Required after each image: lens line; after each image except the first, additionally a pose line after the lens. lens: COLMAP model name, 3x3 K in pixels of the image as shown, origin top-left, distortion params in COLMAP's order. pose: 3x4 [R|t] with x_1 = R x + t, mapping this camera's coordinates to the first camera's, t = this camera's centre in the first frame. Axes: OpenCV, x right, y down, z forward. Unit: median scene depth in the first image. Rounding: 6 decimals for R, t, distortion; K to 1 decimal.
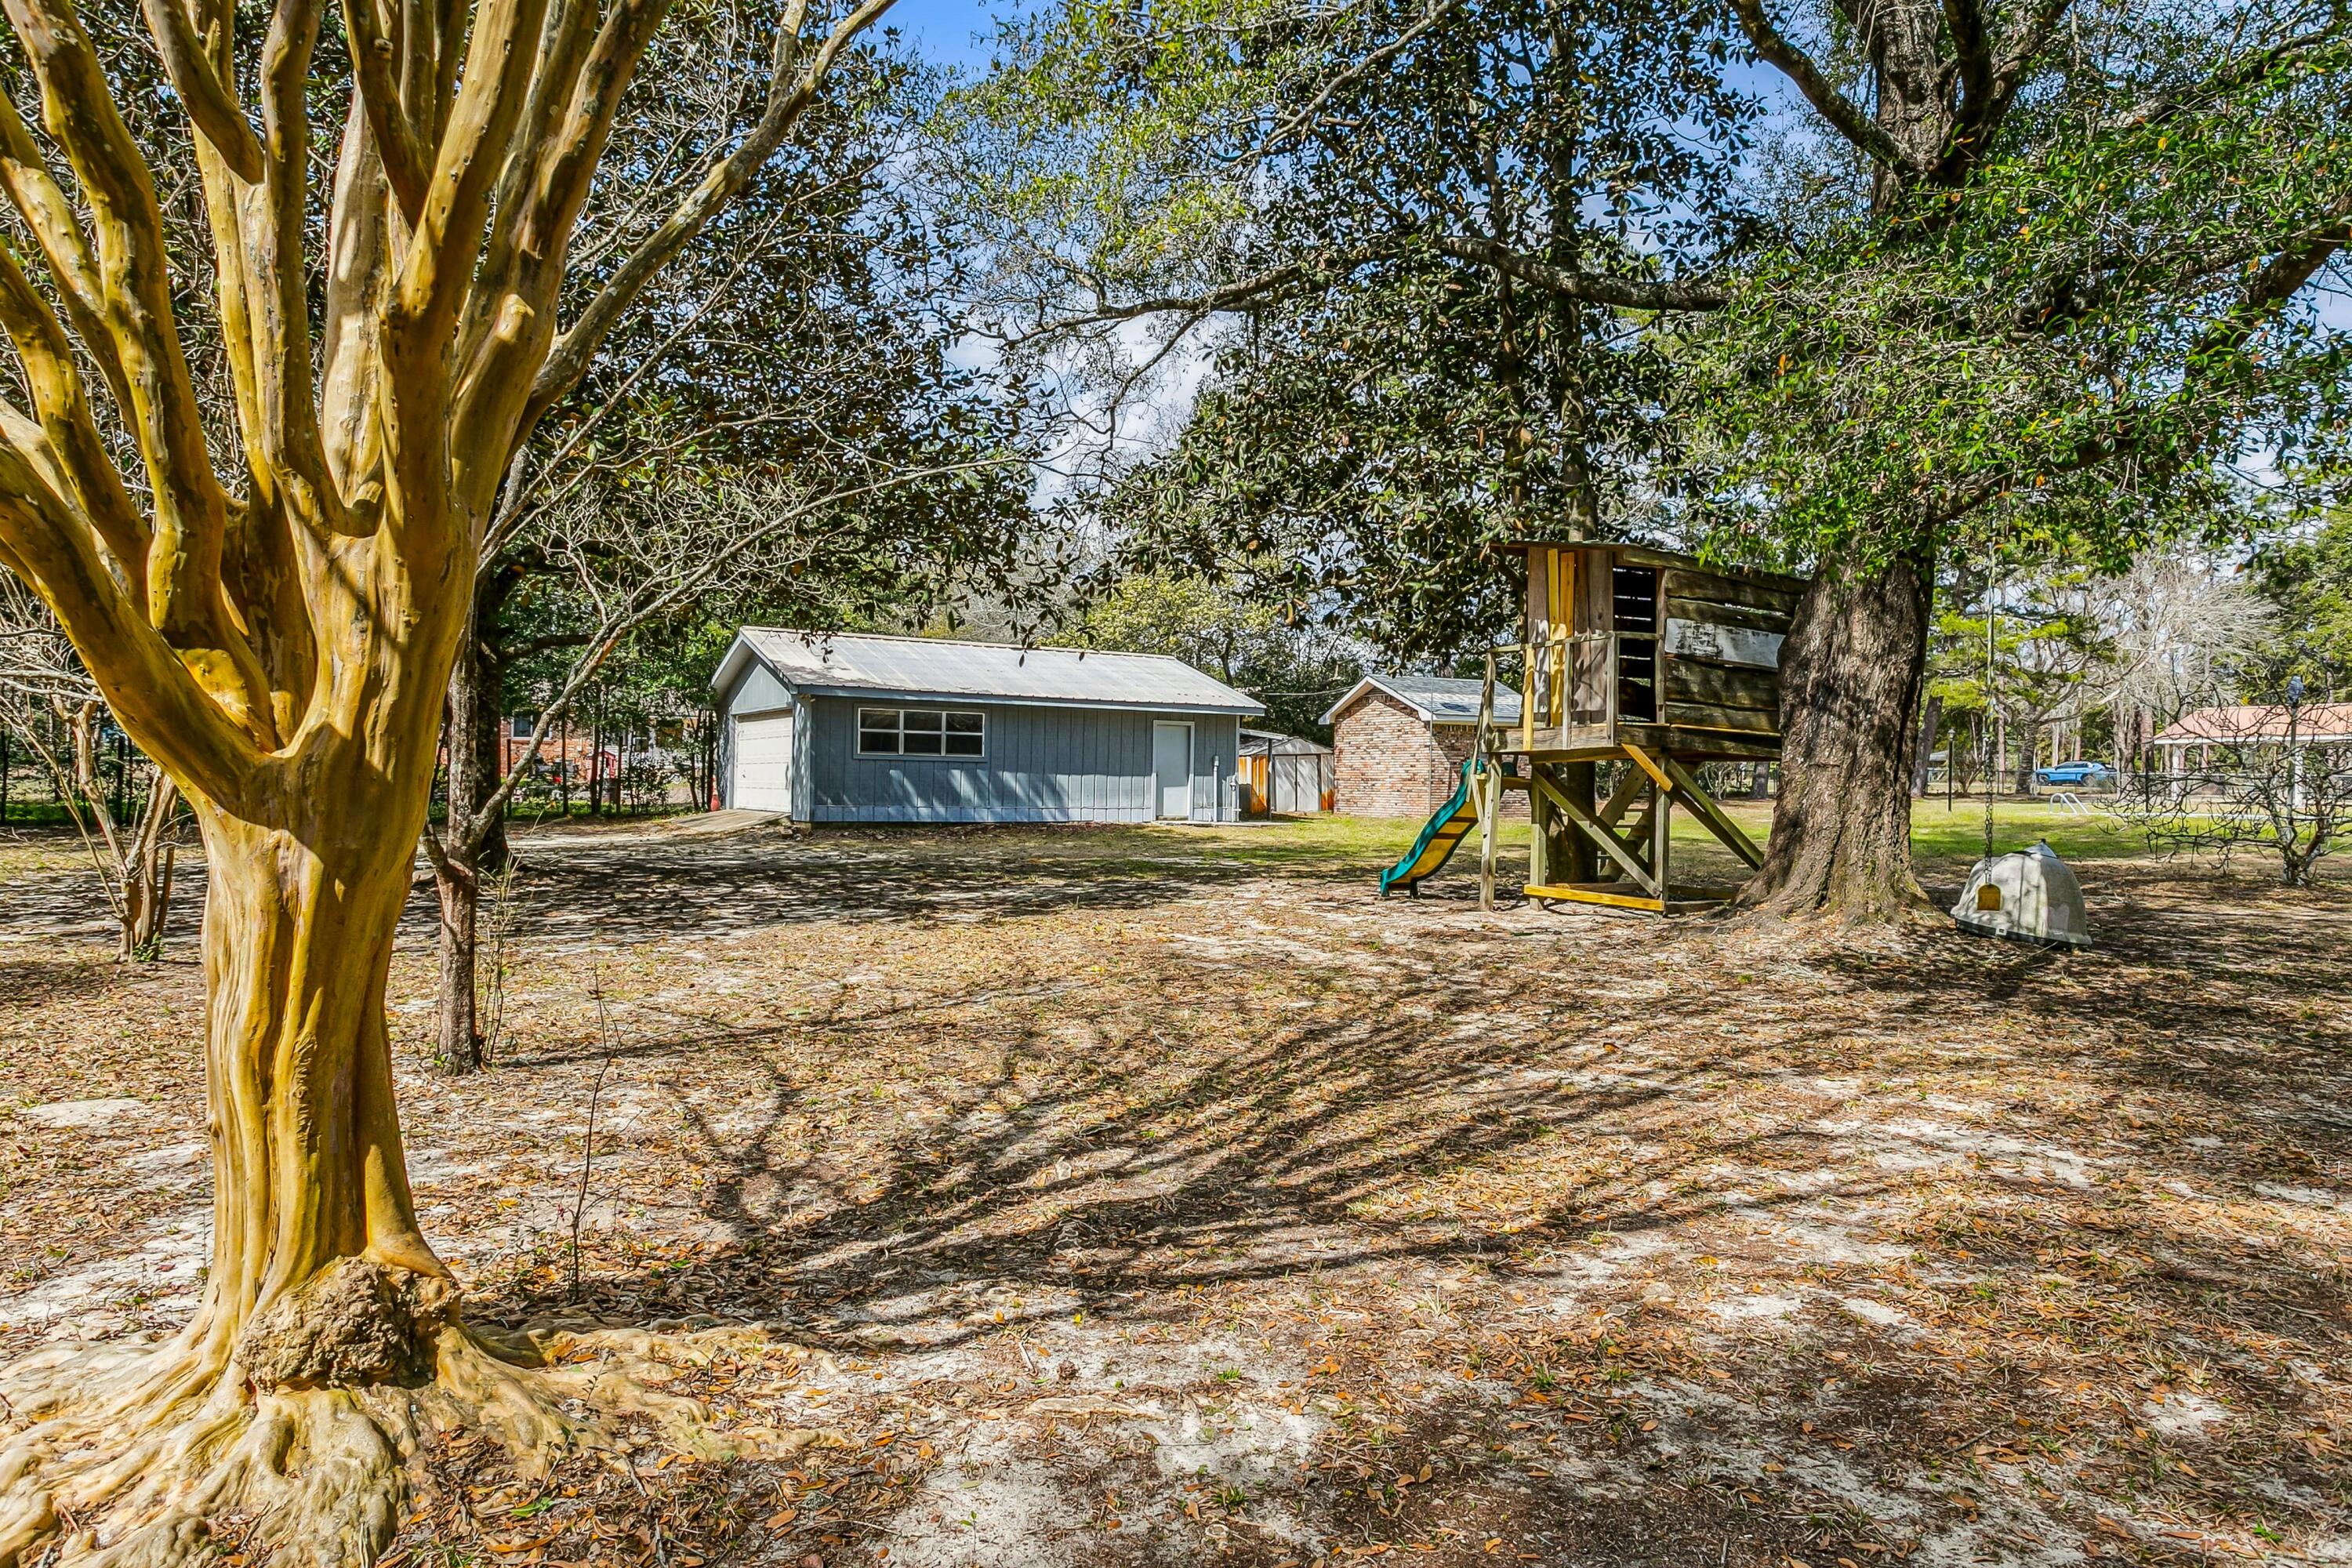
lens RADIAL K [[1146.8, 0, 1162.0], [0, 1146.8, 784.4], [0, 0, 1]] dist [0.005169, 0.000238]
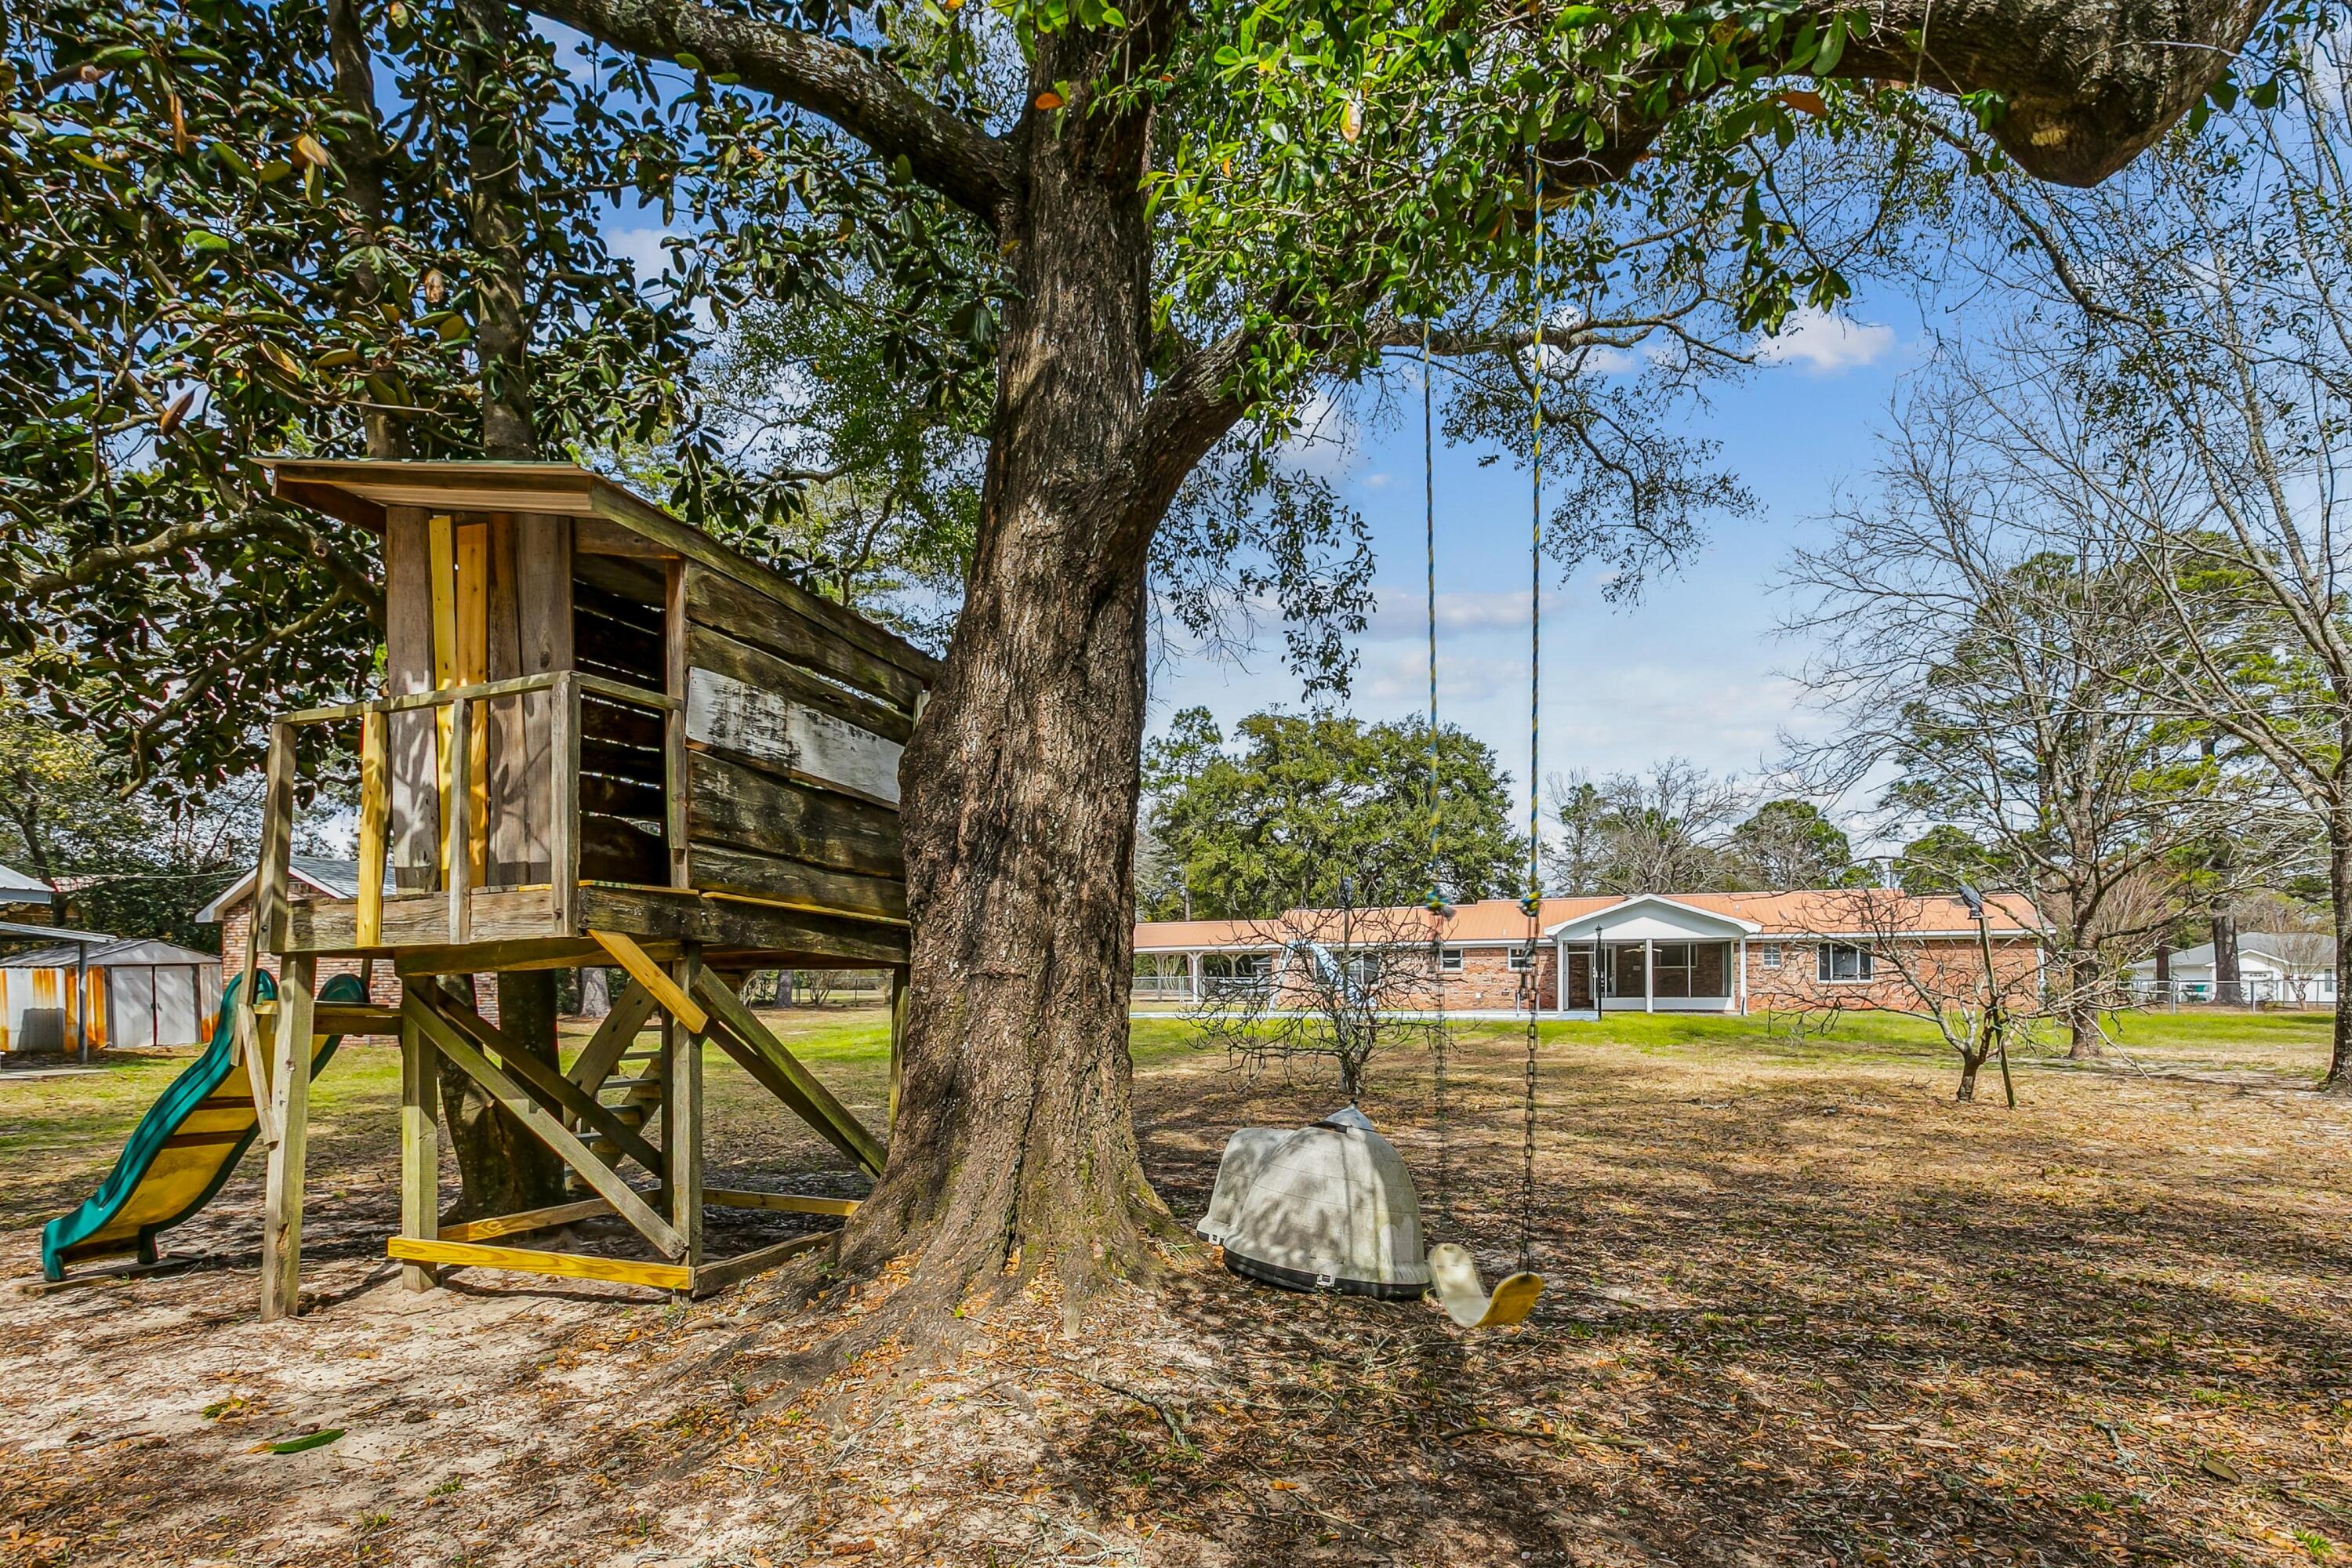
lens RADIAL K [[1022.9, 0, 1177.2], [0, 1022.9, 974.4], [0, 0, 1]] dist [-0.000708, -0.000224]
pose [[0.650486, -0.008533, 0.759470, 0.248408], [0.021315, 0.999748, -0.007024, -0.010992], [-0.759219, 0.020757, 0.650504, 0.572818]]
